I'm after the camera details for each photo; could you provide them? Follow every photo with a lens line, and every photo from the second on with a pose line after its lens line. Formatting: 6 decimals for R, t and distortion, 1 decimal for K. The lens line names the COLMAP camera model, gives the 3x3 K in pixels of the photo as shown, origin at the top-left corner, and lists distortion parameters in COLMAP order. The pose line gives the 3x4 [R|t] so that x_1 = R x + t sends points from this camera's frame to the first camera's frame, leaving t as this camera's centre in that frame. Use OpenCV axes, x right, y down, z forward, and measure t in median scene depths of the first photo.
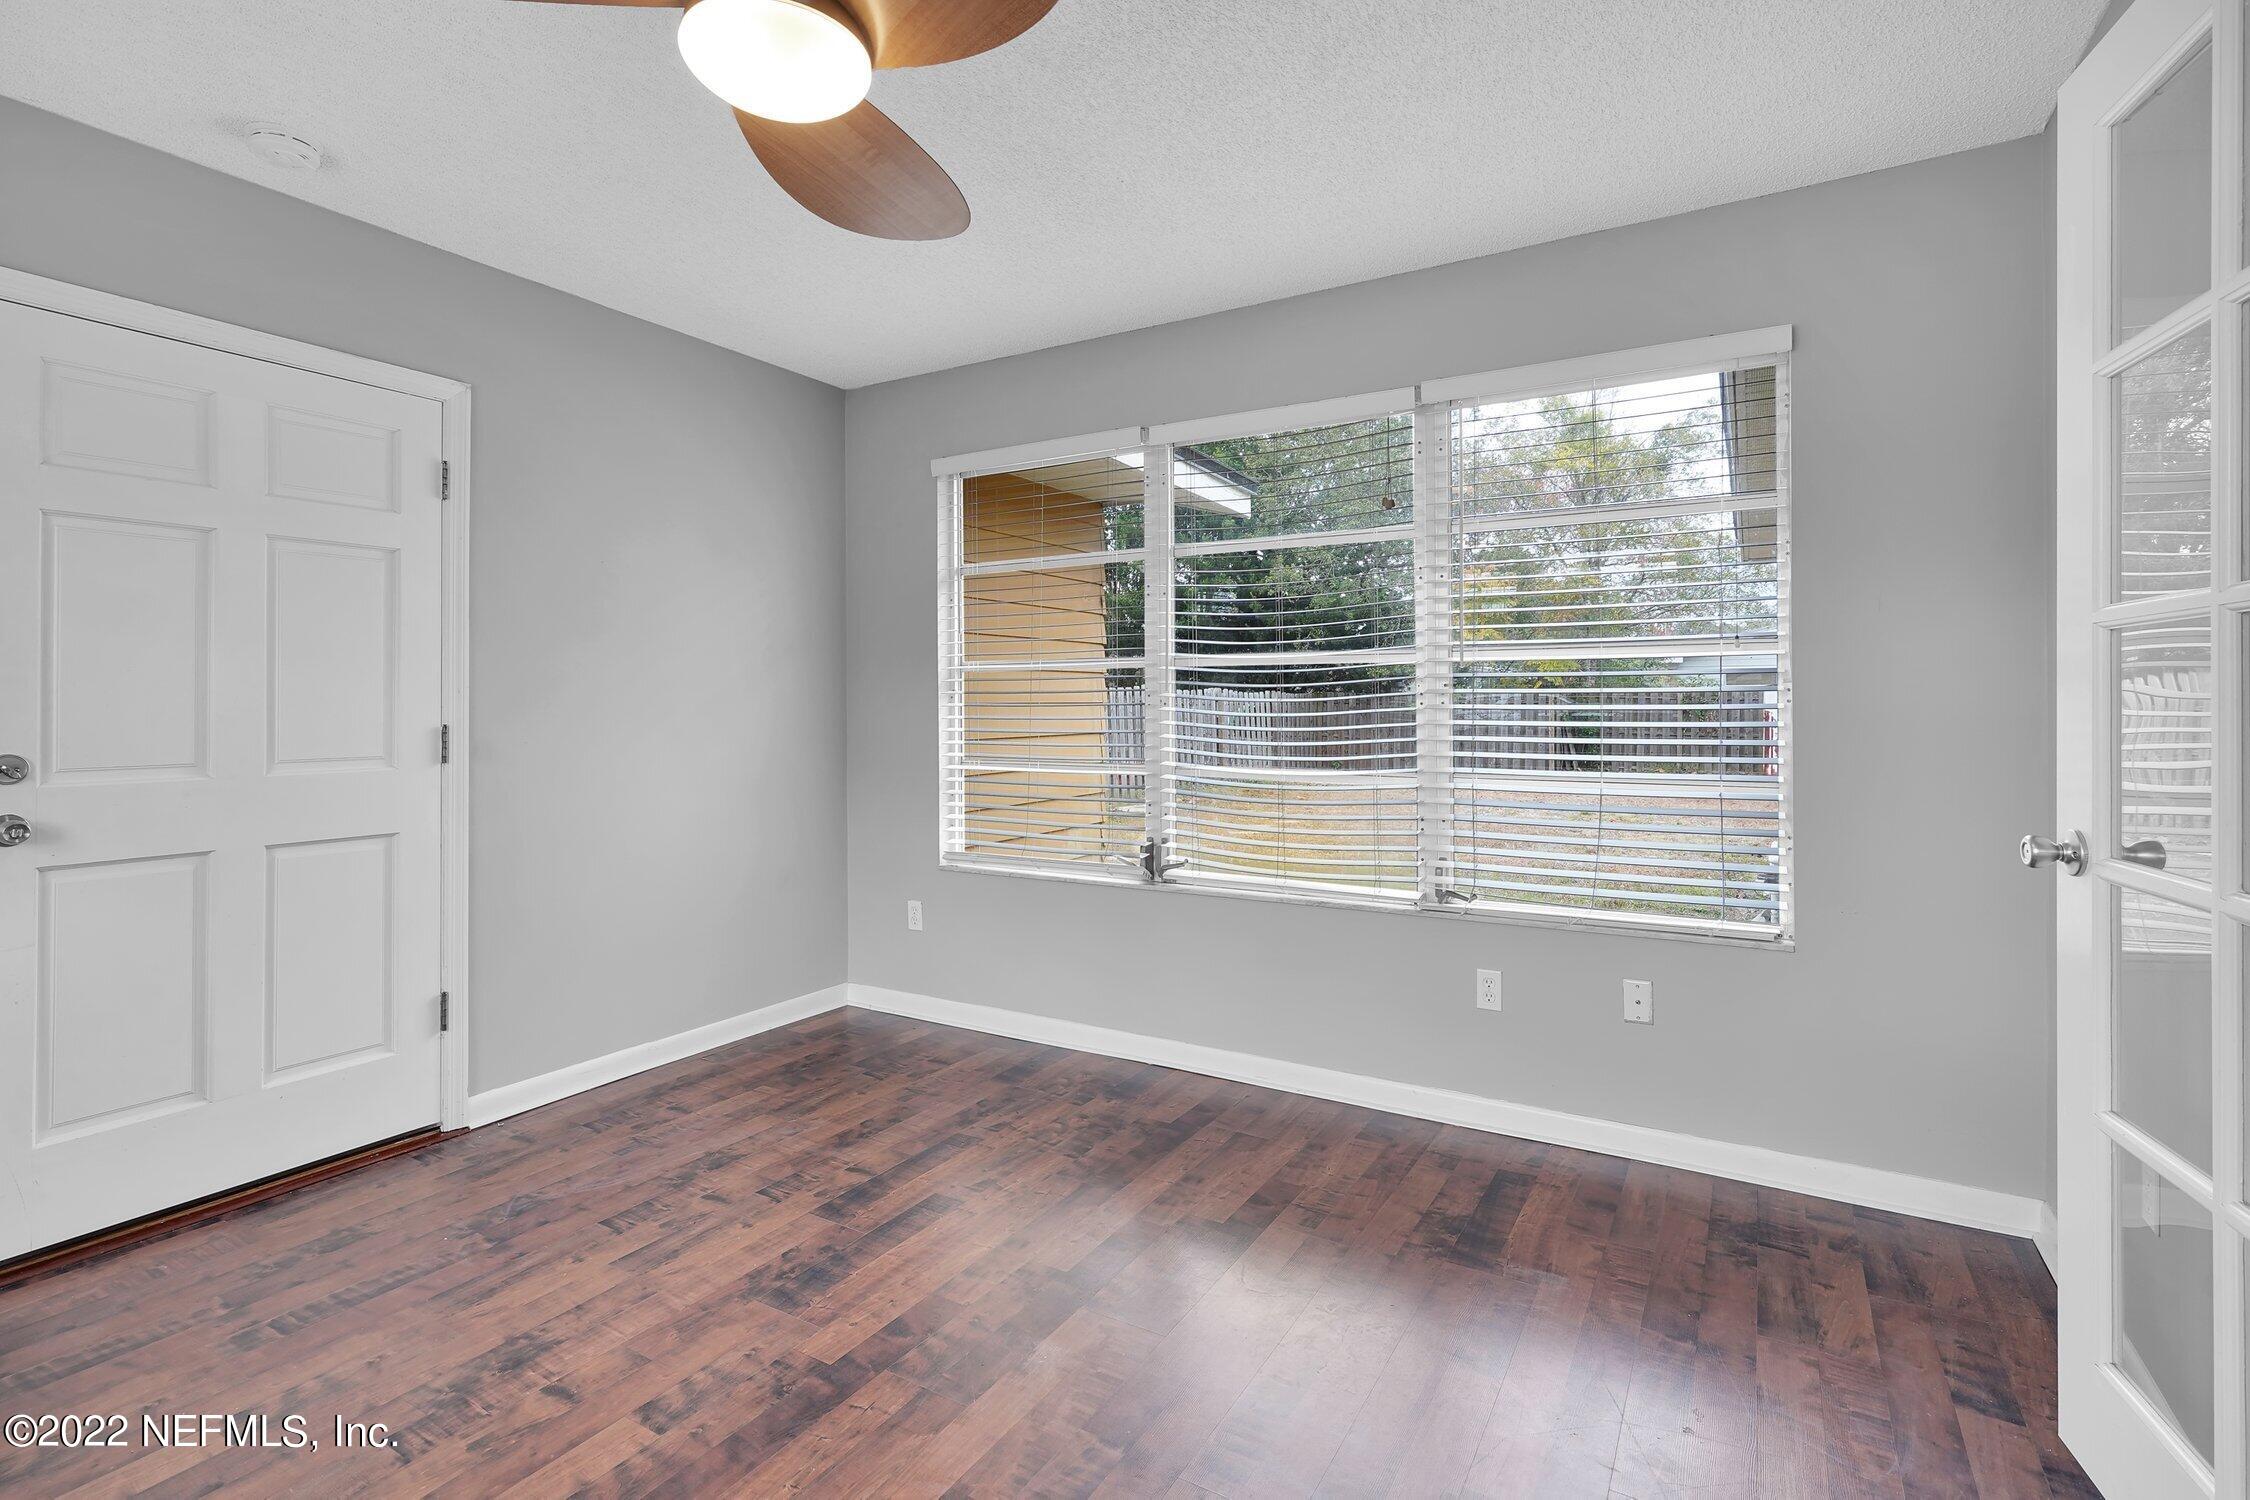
lens RADIAL K [[1050.9, 0, 1135.7], [0, 1050.9, 712.9], [0, 0, 1]] dist [-0.008022, 0.001192]
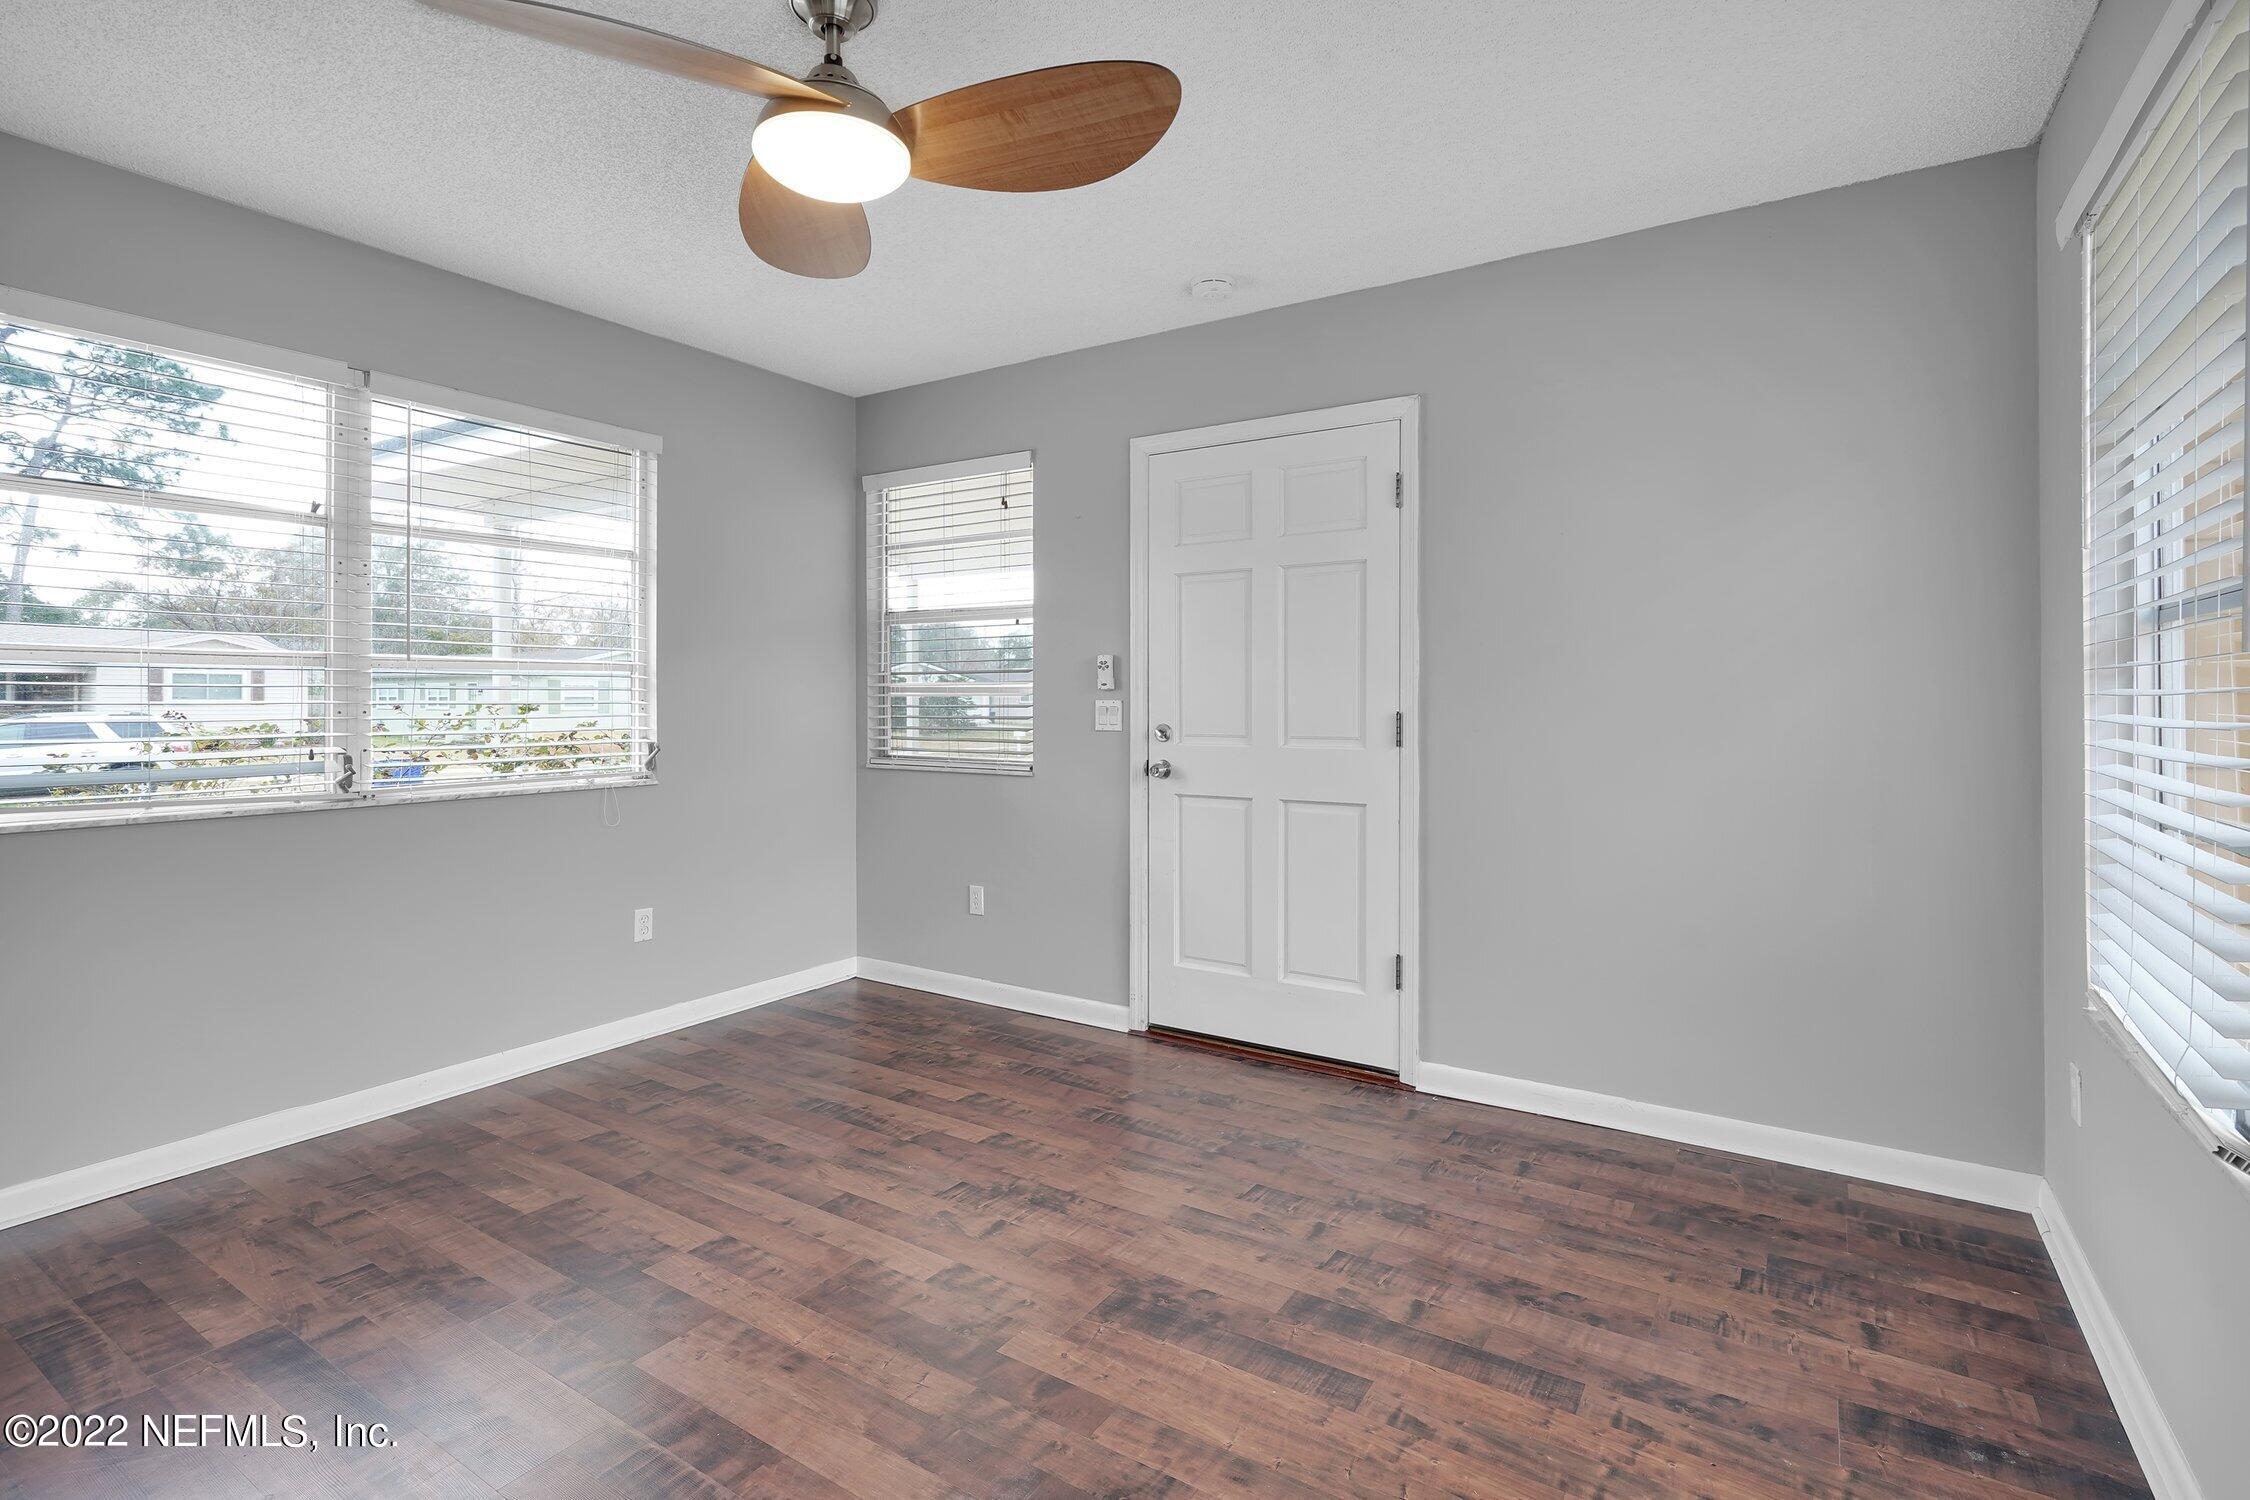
lens RADIAL K [[1067.8, 0, 1132.9], [0, 1067.8, 708.5], [0, 0, 1]] dist [-0.010729, 0.001318]
pose [[-0.041137, 0.014813, -0.999044, 0.500342], [-0.005291, 0.999873, 0.015043, -0.008840], [0.999140, 0.005905, -0.041054, 0.814875]]
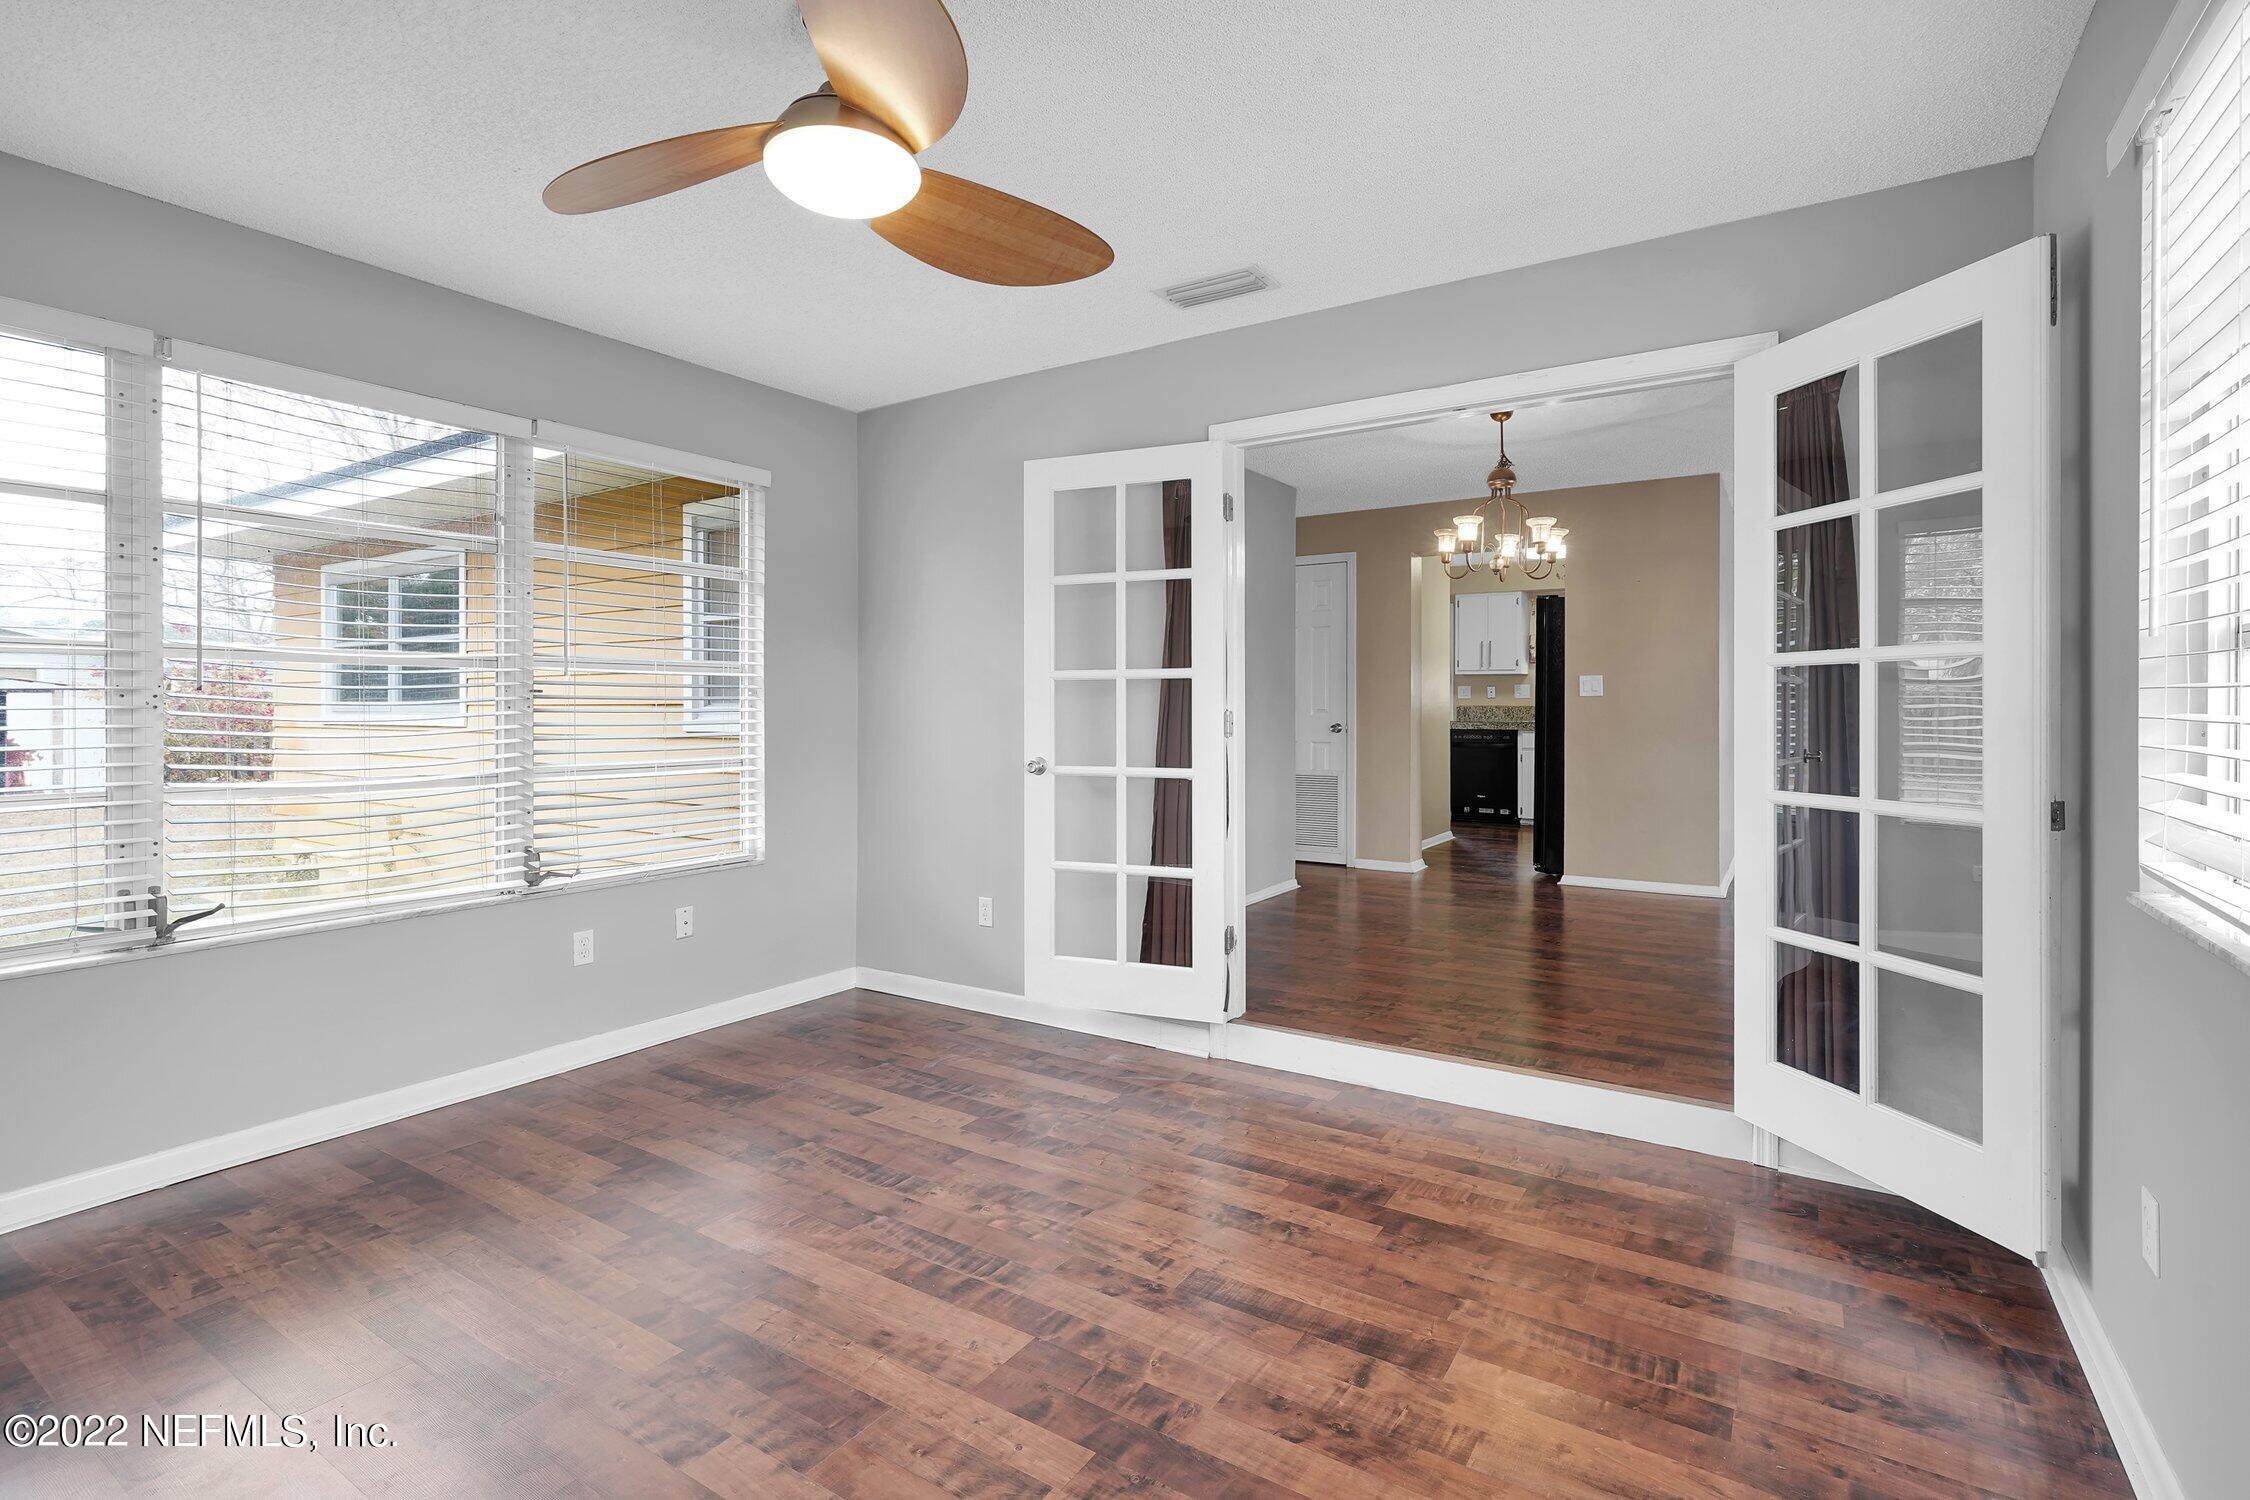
lens RADIAL K [[1050.9, 0, 1135.7], [0, 1050.9, 712.9], [0, 0, 1]] dist [-0.008022, 0.001192]
pose [[0.034557, -0.000512, 0.999403, -0.905346], [0.005831, 0.999983, 0.000311, 0.000830], [-0.999386, 0.005816, 0.034559, 0.360991]]
